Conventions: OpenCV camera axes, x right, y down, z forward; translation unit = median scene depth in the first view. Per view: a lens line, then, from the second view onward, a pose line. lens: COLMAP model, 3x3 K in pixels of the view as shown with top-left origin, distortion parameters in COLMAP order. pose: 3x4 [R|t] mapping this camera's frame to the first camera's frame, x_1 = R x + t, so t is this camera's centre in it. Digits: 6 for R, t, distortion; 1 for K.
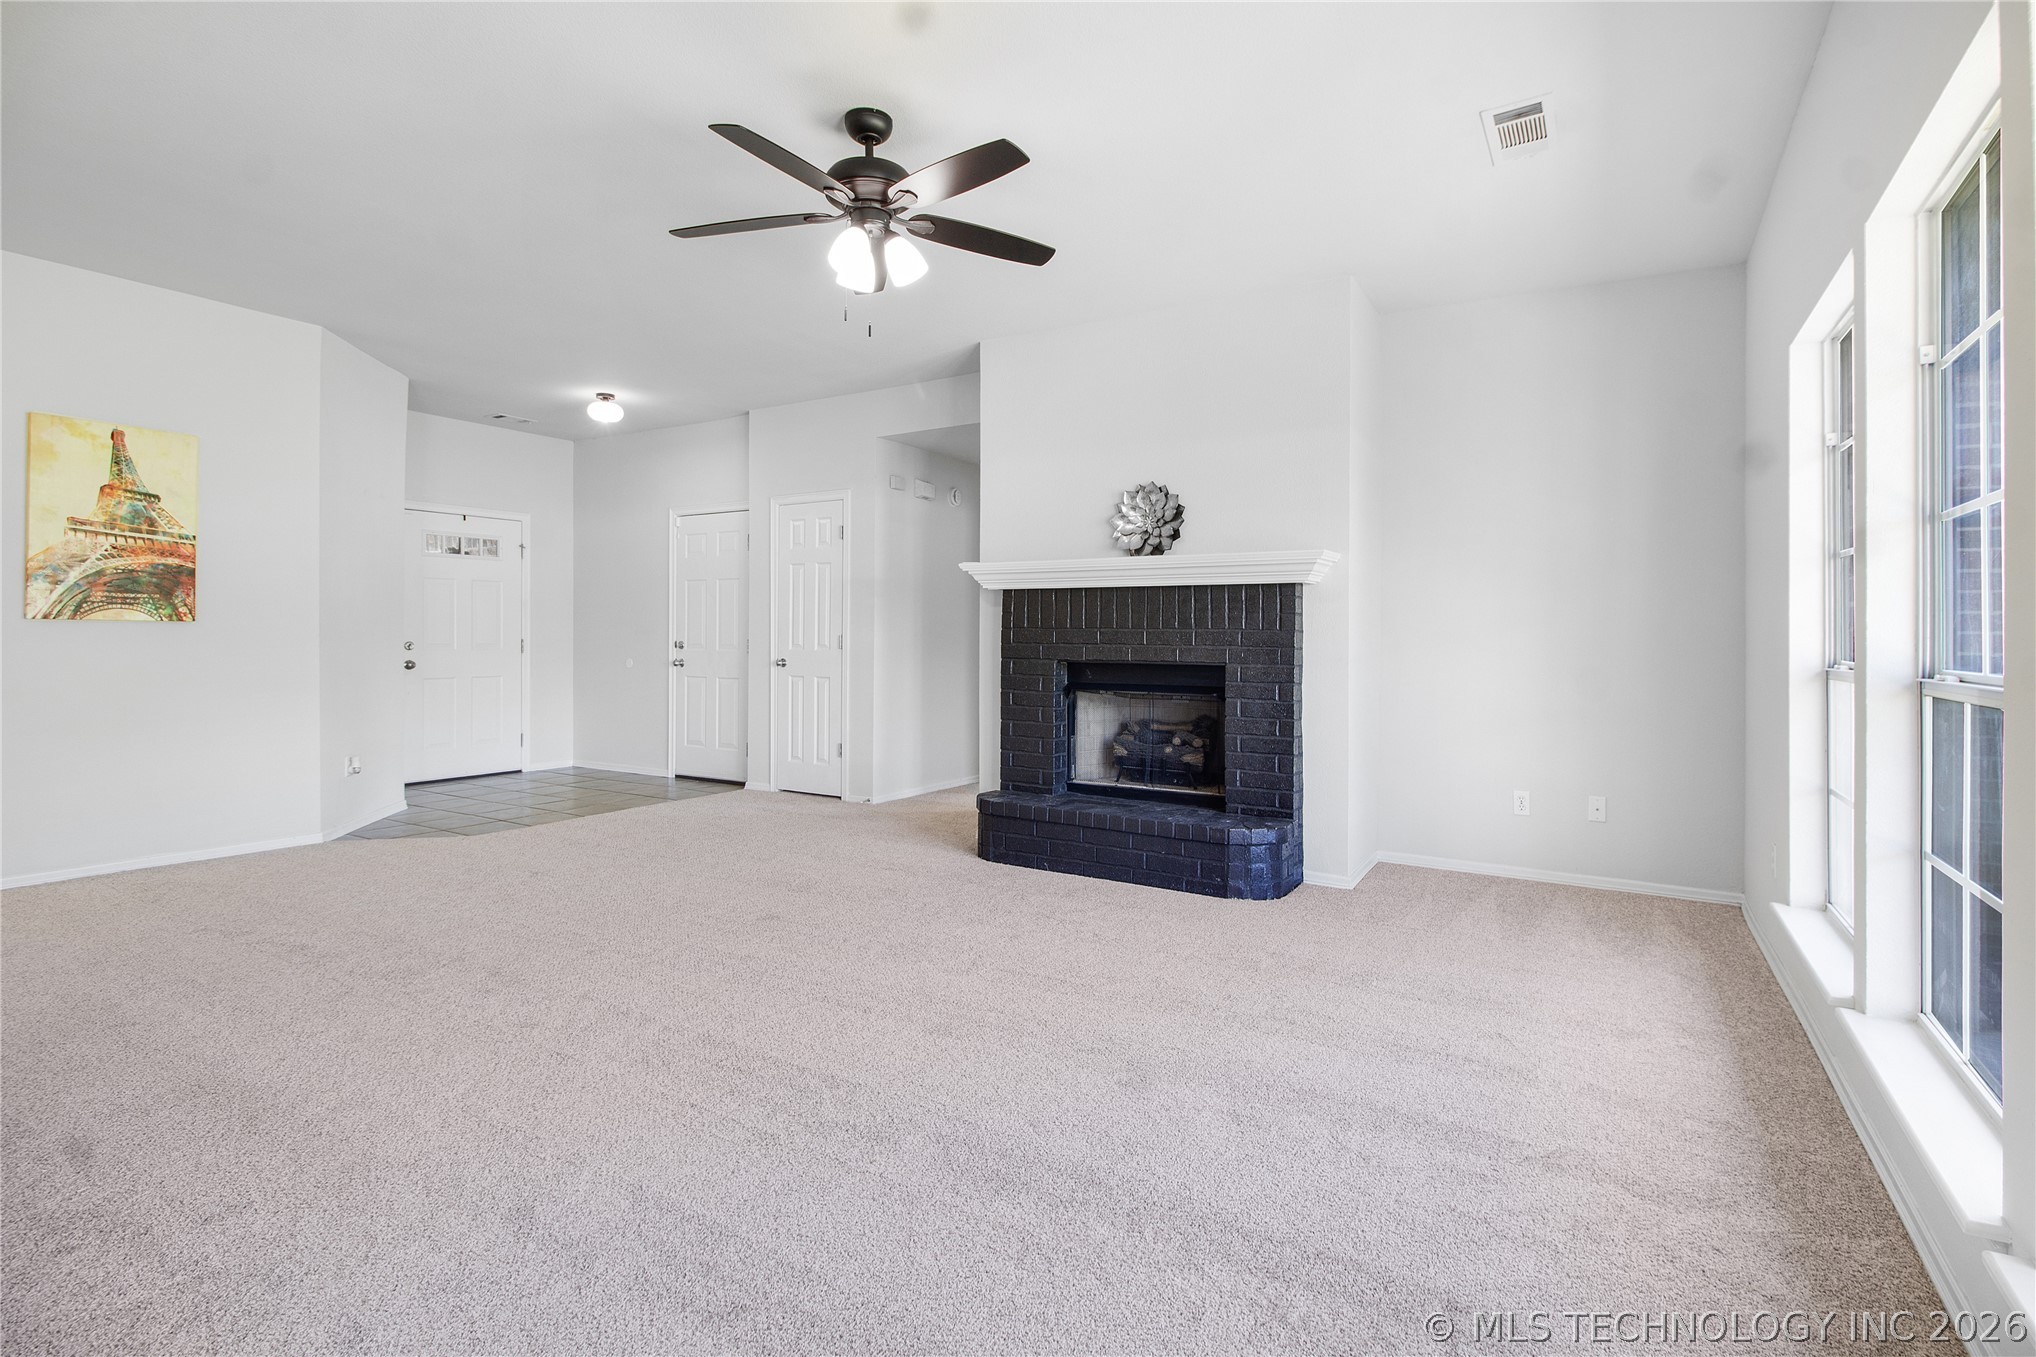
lens RADIAL K [[986.2, 0, 1018.0], [0, 986.2, 642.8], [0, 0, 1]] dist [-0.005195, -0.001779]
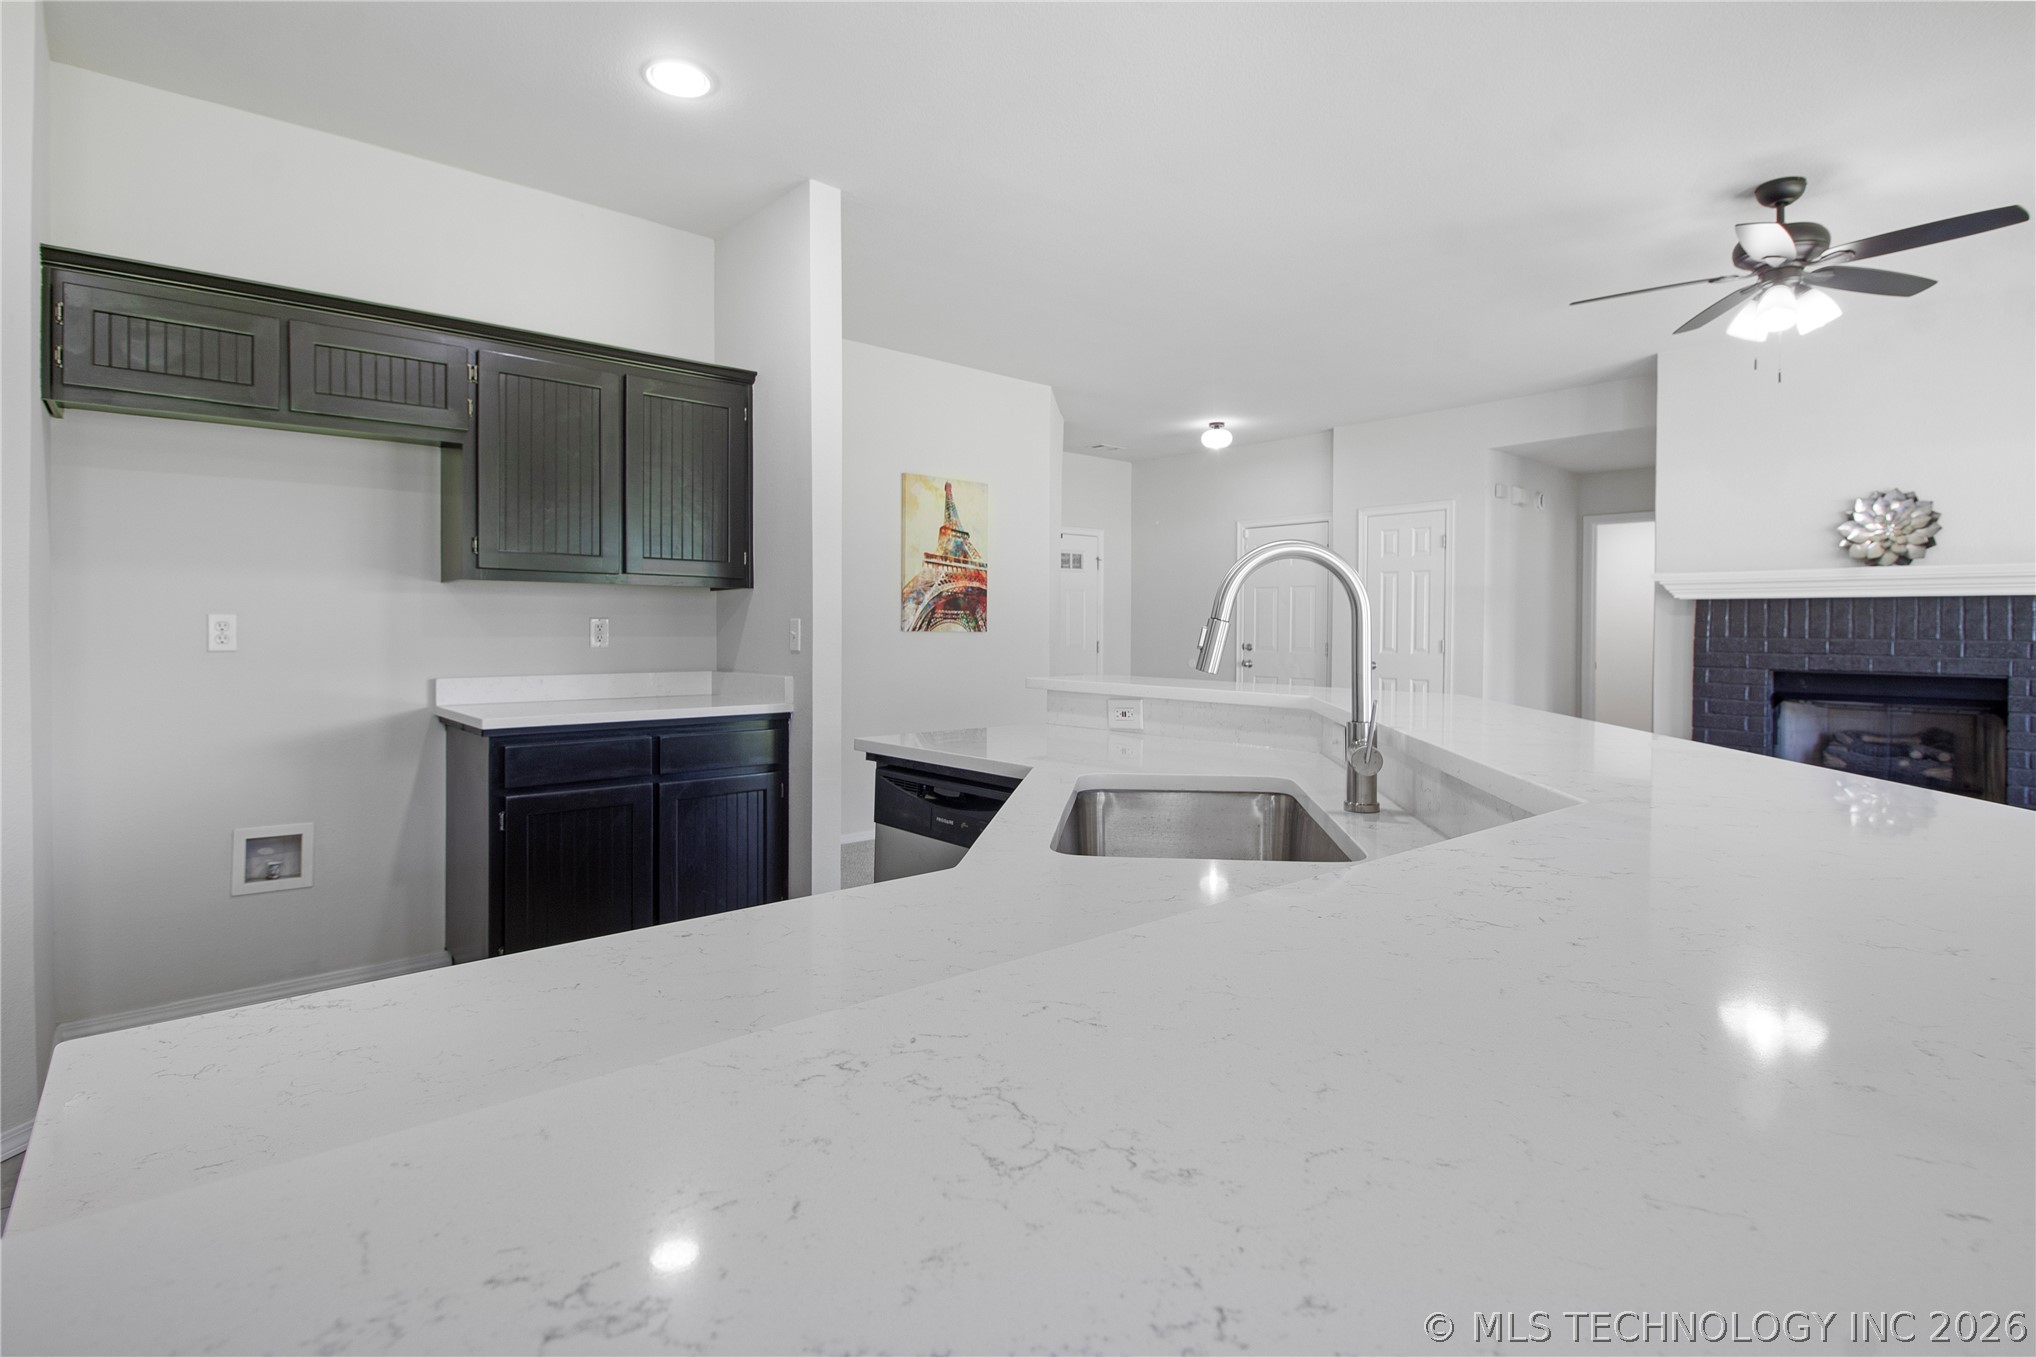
lens RADIAL K [[1004.9, 0, 1022.7], [0, 1004.9, 642.1], [0, 0, 1]] dist [-0.002865, -0.000717]
pose [[0.954383, 0.003542, -0.298563, -0.392820], [-0.001438, 0.999973, 0.007268, -0.017154], [0.298581, -0.006507, 0.954362, -0.205739]]
